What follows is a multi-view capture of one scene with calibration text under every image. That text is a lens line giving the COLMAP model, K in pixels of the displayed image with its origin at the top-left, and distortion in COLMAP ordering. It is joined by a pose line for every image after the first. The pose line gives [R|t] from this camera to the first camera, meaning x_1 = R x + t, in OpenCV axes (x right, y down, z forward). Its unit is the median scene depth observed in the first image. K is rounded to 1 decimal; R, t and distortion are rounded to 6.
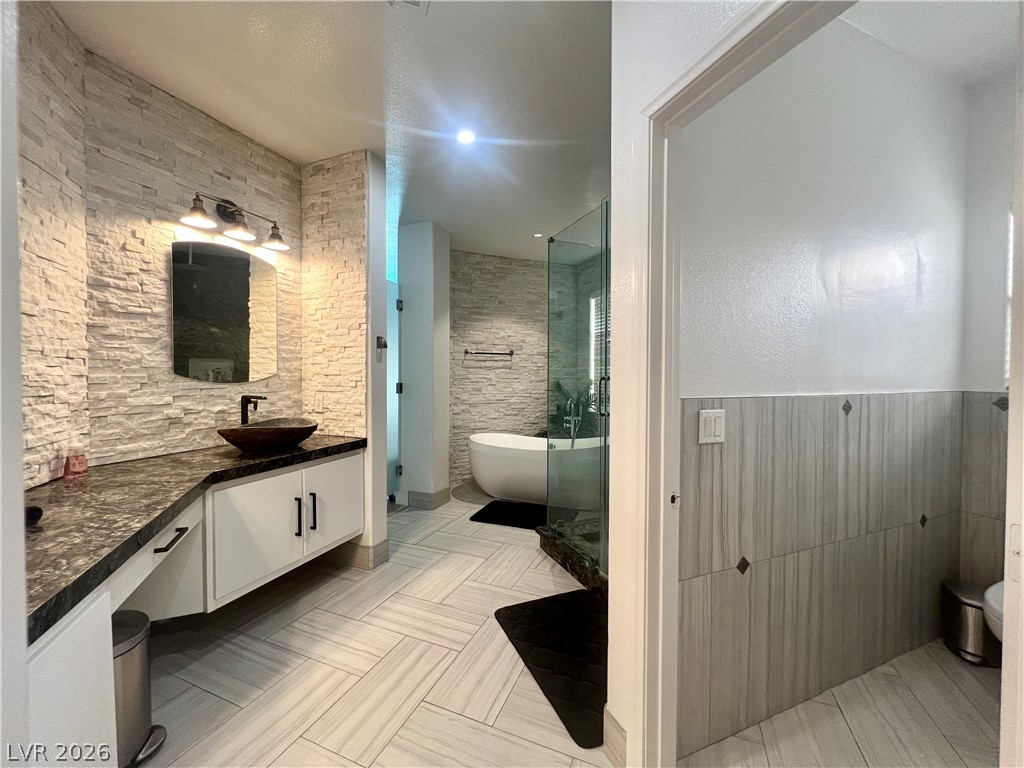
lens RADIAL K [[409.2, 0, 512.2], [0, 409.2, 381.6], [0, 0, 1]] dist [-0.003059, 0.001060]
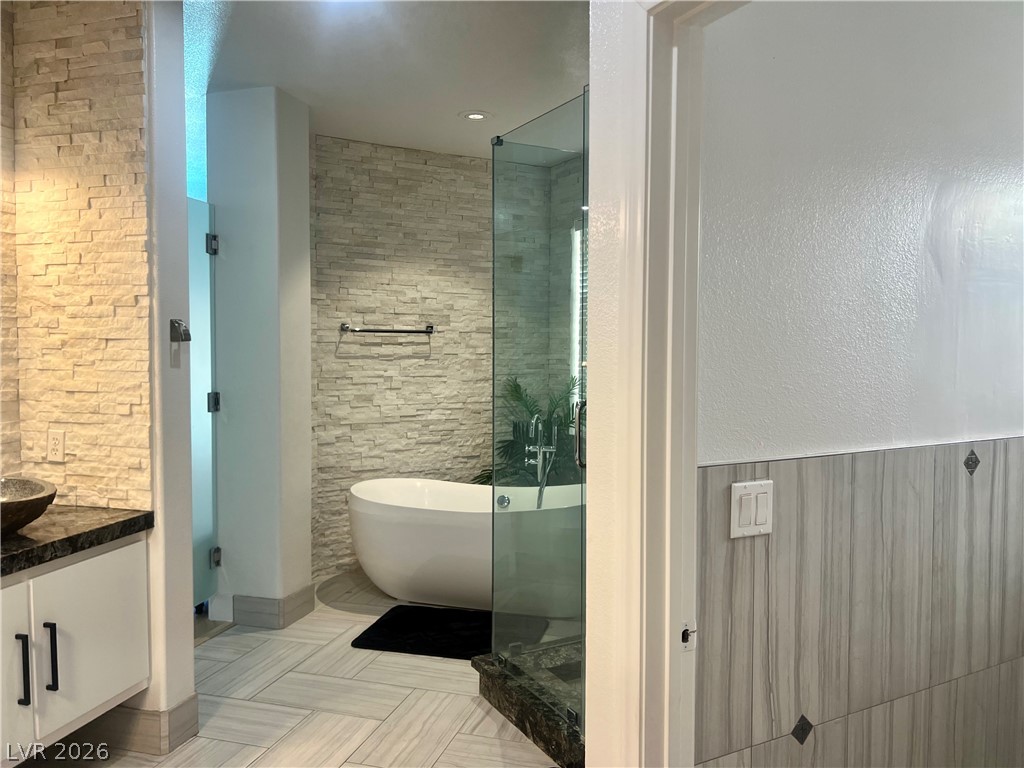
lens RADIAL K [[770.2, 0, 516.5], [0, 770.2, 382.8], [0, 0, 1]] dist [0.038881, -0.045794]
pose [[0.994213, -0.004944, 0.107317, 0.007922], [0.001986, 0.999616, 0.027652, -0.052978], [-0.107412, -0.027279, 0.993840, -0.049869]]
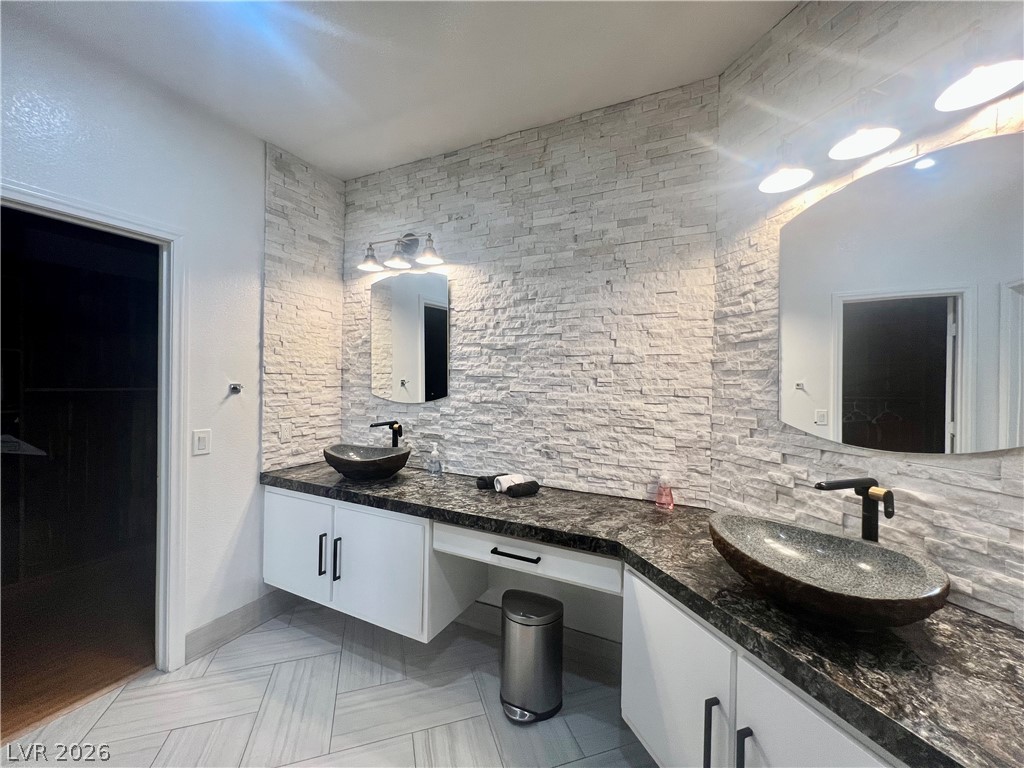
lens RADIAL K [[411.2, 0, 508.7], [0, 411.2, 379.6], [0, 0, 1]] dist [0.000978, -0.000773]
pose [[-0.763797, -0.009512, -0.645386, -0.044053], [-0.025369, 0.999561, 0.015291, -0.095901], [0.644957, 0.028052, -0.763704, 1.373905]]
